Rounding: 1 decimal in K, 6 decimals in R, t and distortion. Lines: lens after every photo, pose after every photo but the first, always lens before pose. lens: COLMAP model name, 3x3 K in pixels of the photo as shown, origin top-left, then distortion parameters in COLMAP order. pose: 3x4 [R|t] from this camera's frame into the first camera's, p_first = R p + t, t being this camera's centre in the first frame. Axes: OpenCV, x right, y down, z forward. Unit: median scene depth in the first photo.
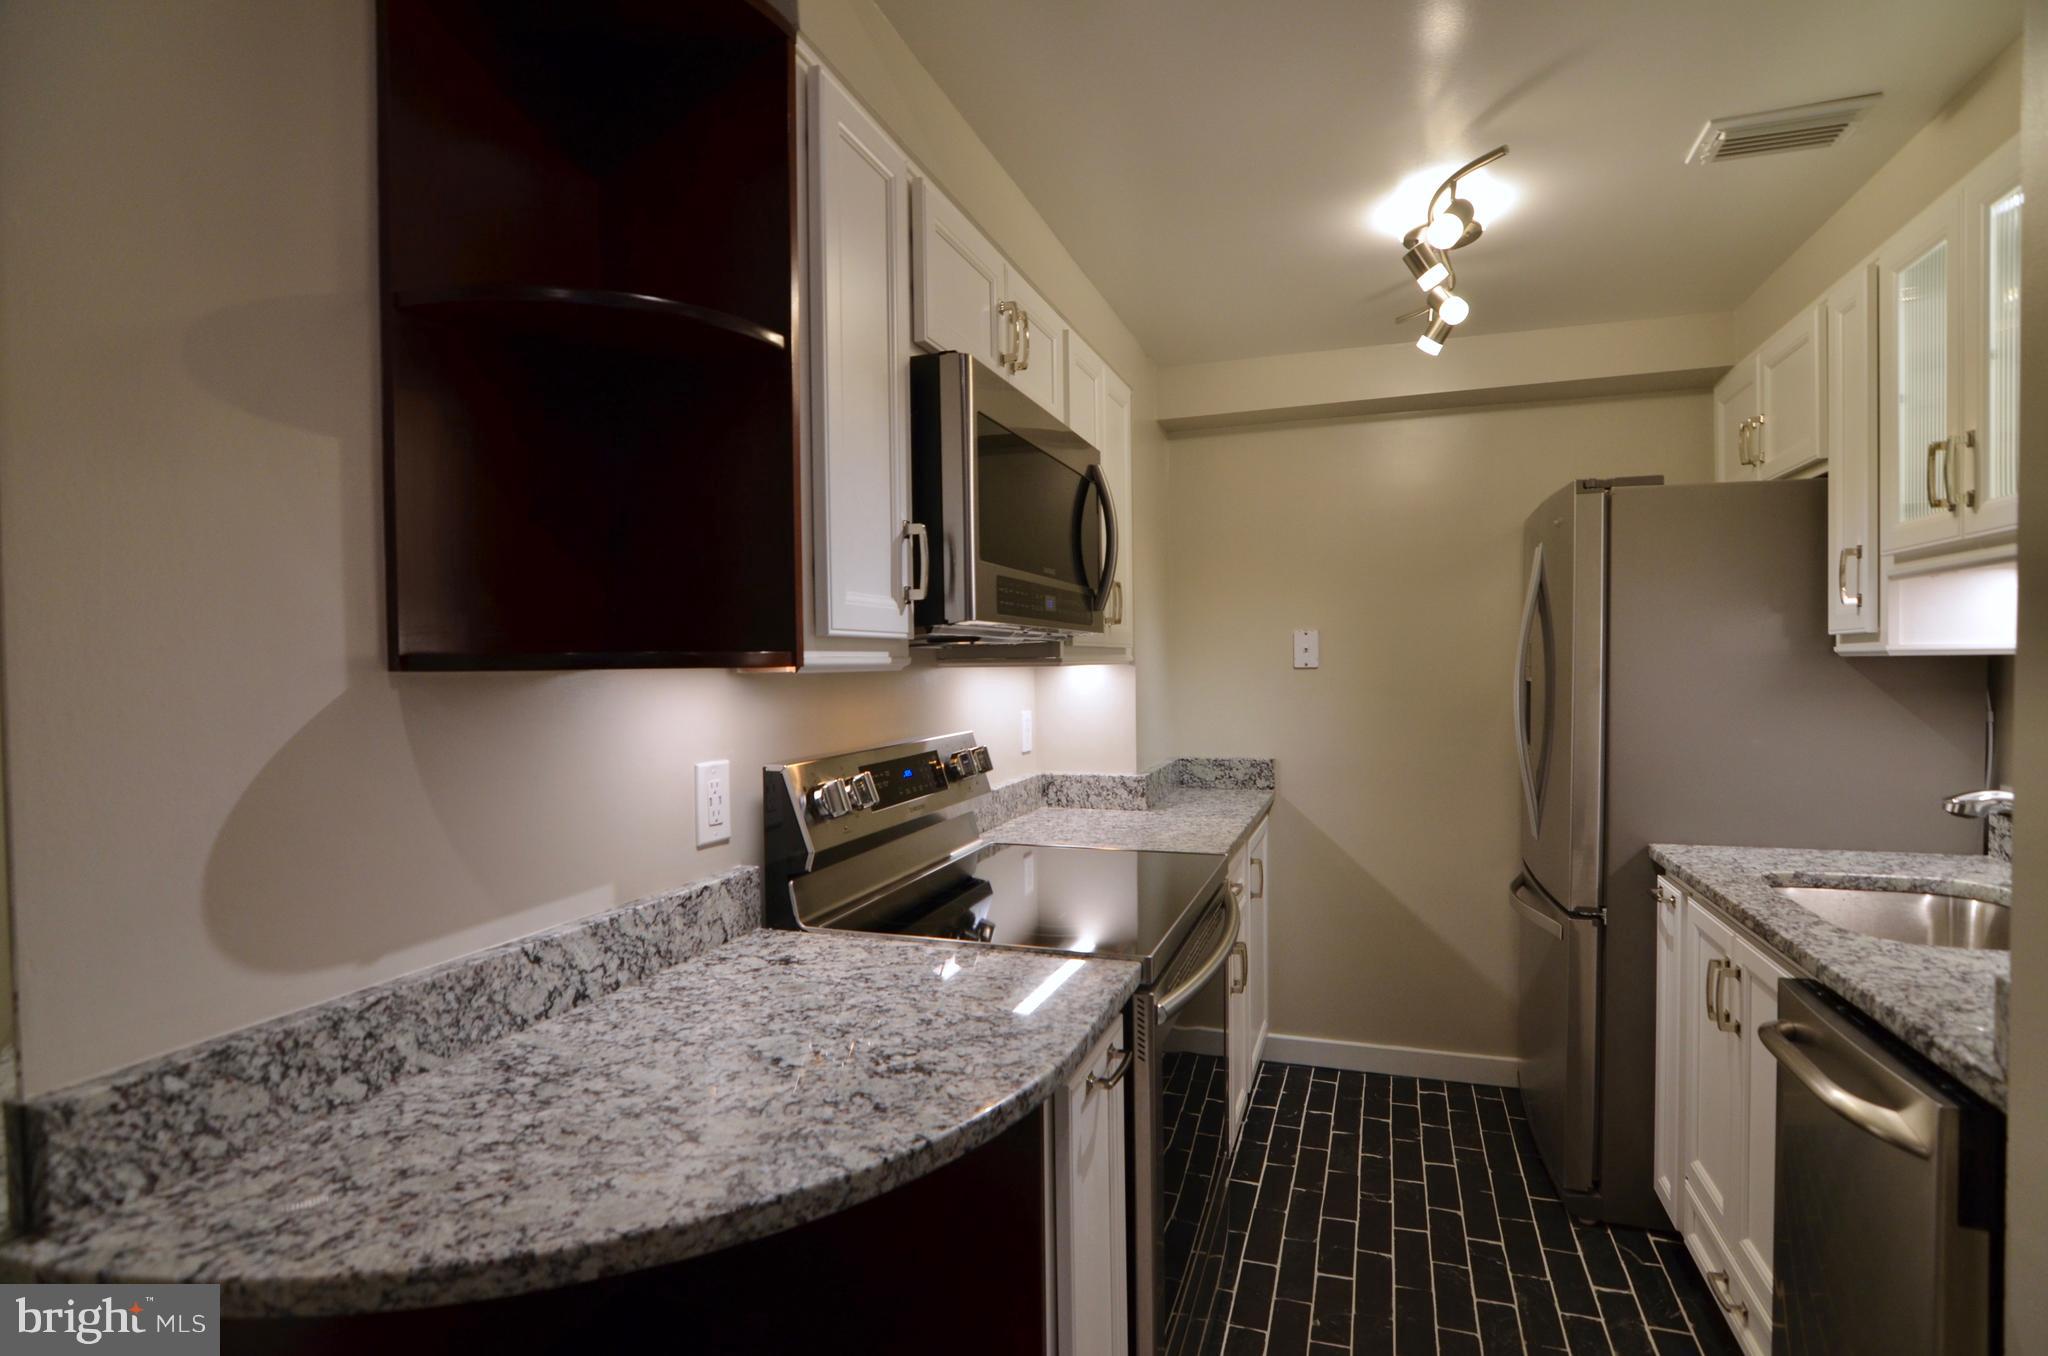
lens RADIAL K [[988.4, 0, 1047.6], [0, 988.4, 674.6], [0, 0, 1]] dist [-0.029288, 0.009114]
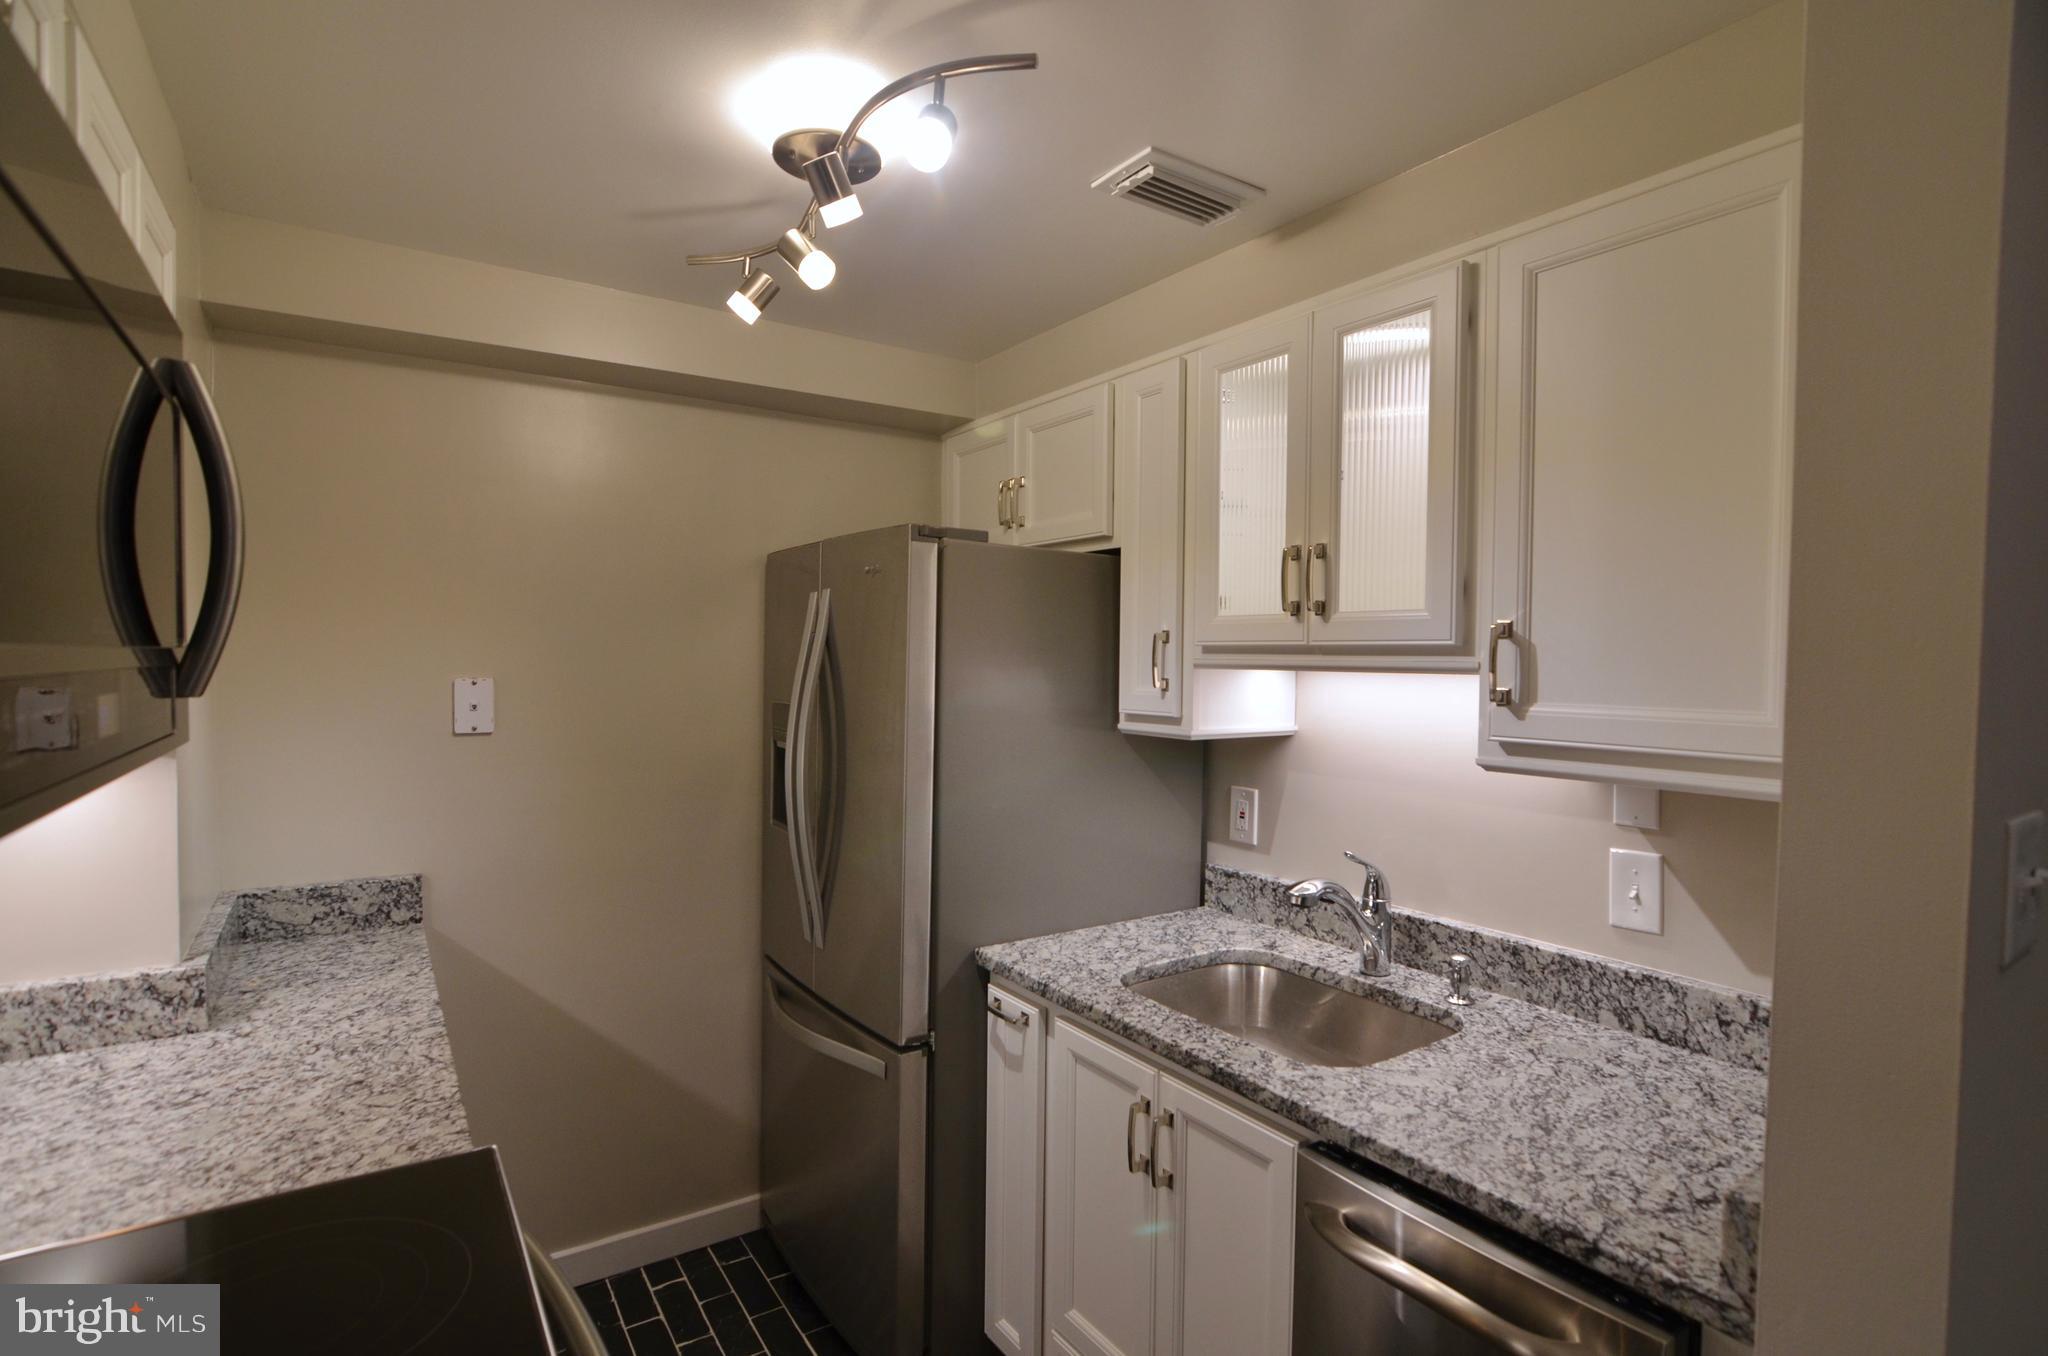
lens RADIAL K [[988.4, 0, 1032.0], [0, 988.4, 683.4], [0, 0, 1]] dist [-0.029288, 0.009114]
pose [[0.600441, -0.001987, 0.799666, -0.073682], [-0.010311, 0.999895, 0.010228, -0.085297], [-0.799602, -0.014387, 0.600358, 0.481188]]
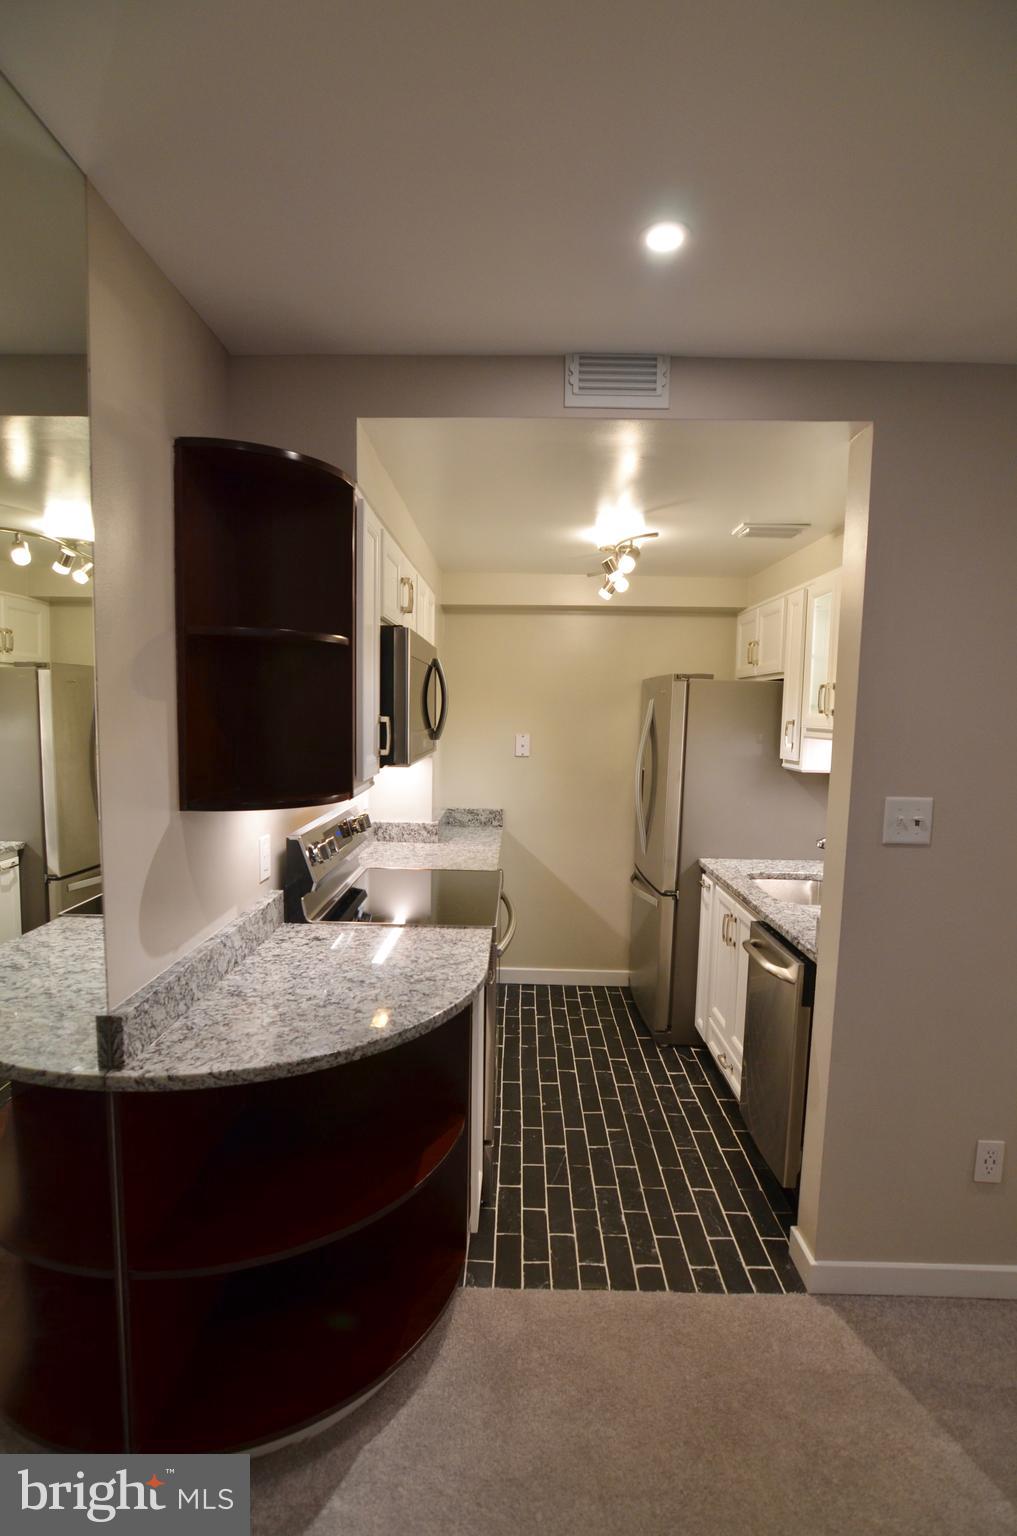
lens RADIAL K [[741.3, 0, 499.2], [0, 741.3, 764.7], [0, 0, 1]] dist [-0.029288, 0.009114]
pose [[0.954914, 0.008098, 0.296772, -0.260758], [-0.027196, 0.997811, 0.060280, -0.112806], [-0.295634, -0.065633, 0.953044, -0.356815]]
